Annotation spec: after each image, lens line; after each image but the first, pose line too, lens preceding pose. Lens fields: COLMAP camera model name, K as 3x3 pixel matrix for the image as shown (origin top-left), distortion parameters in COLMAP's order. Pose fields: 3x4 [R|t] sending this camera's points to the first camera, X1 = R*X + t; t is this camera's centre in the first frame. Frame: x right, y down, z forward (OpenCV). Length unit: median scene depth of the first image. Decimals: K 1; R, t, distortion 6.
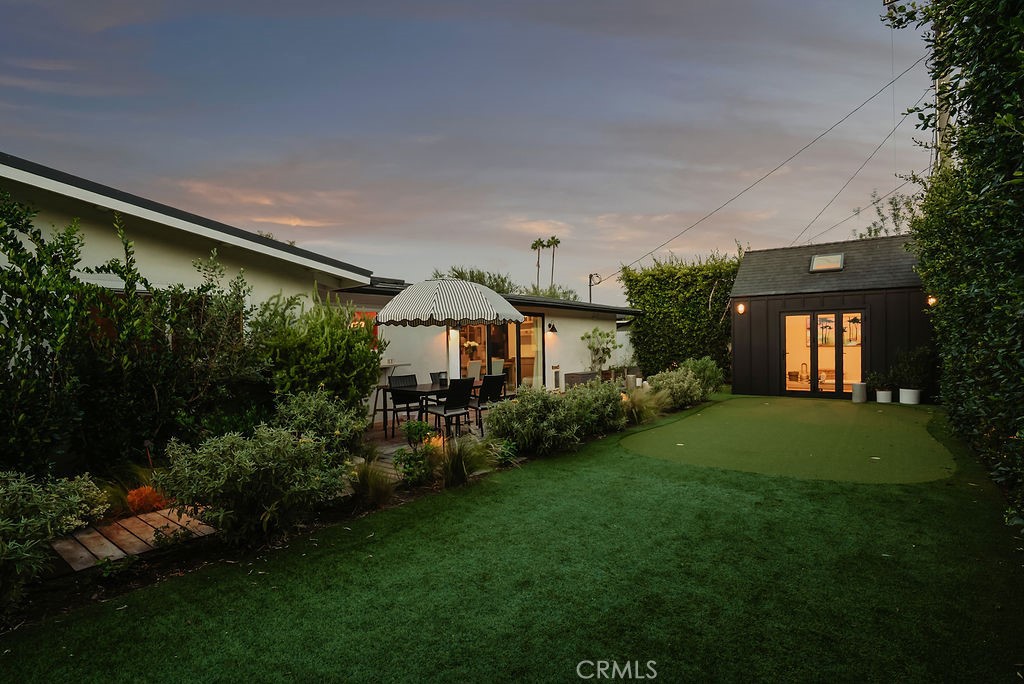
lens RADIAL K [[459.8, 0, 512.0], [0, 459.8, 342.0], [0, 0, 1]] dist [-0.000459, -0.000123]
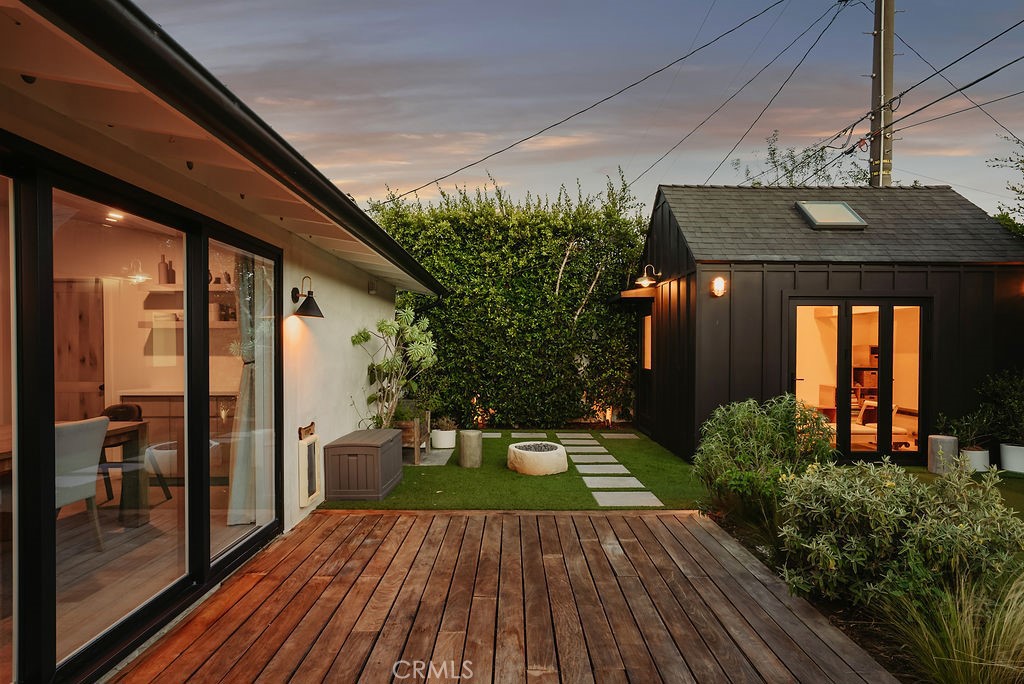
lens RADIAL K [[566.5, 0, 513.3], [0, 566.5, 354.5], [0, 0, 1]] dist [-0.000127, -0.000225]
pose [[0.785963, 0.008354, 0.618217, -0.033880], [-0.014520, 0.999882, 0.004948, -0.000979], [-0.618103, -0.012865, 0.785992, 0.652027]]
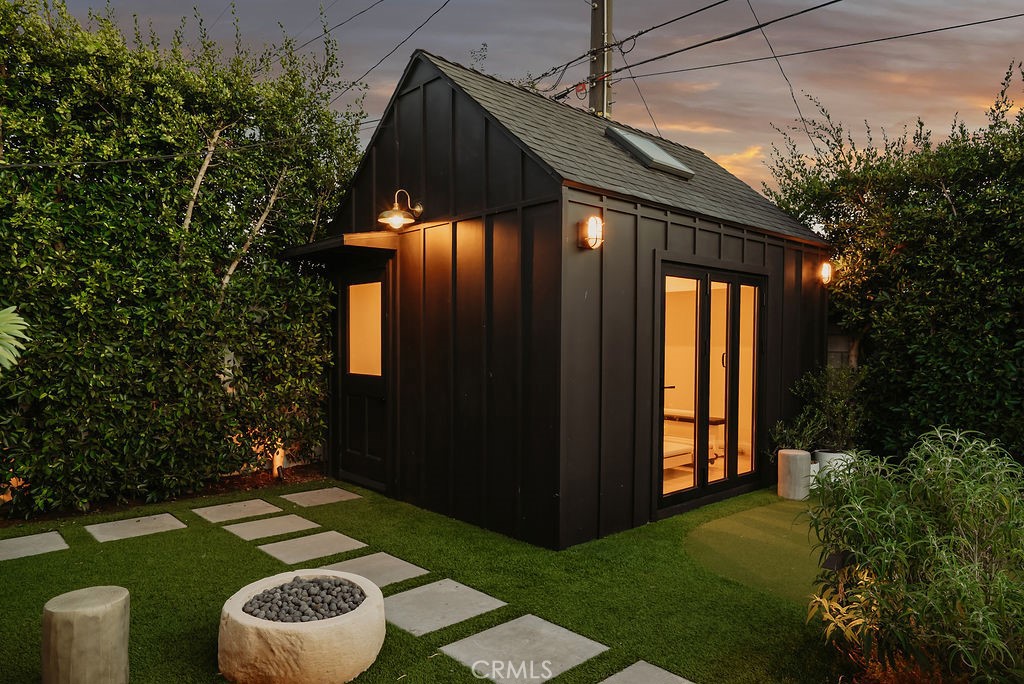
lens RADIAL K [[656.0, 0, 511.1], [0, 656.0, 362.9], [0, 0, 1]] dist [-0.027877, 0.049231]
pose [[0.165127, -0.017656, 0.986114, 0.100565], [-0.009320, 0.999767, 0.019461, -0.000880], [-0.986228, -0.012404, 0.164924, 0.959768]]
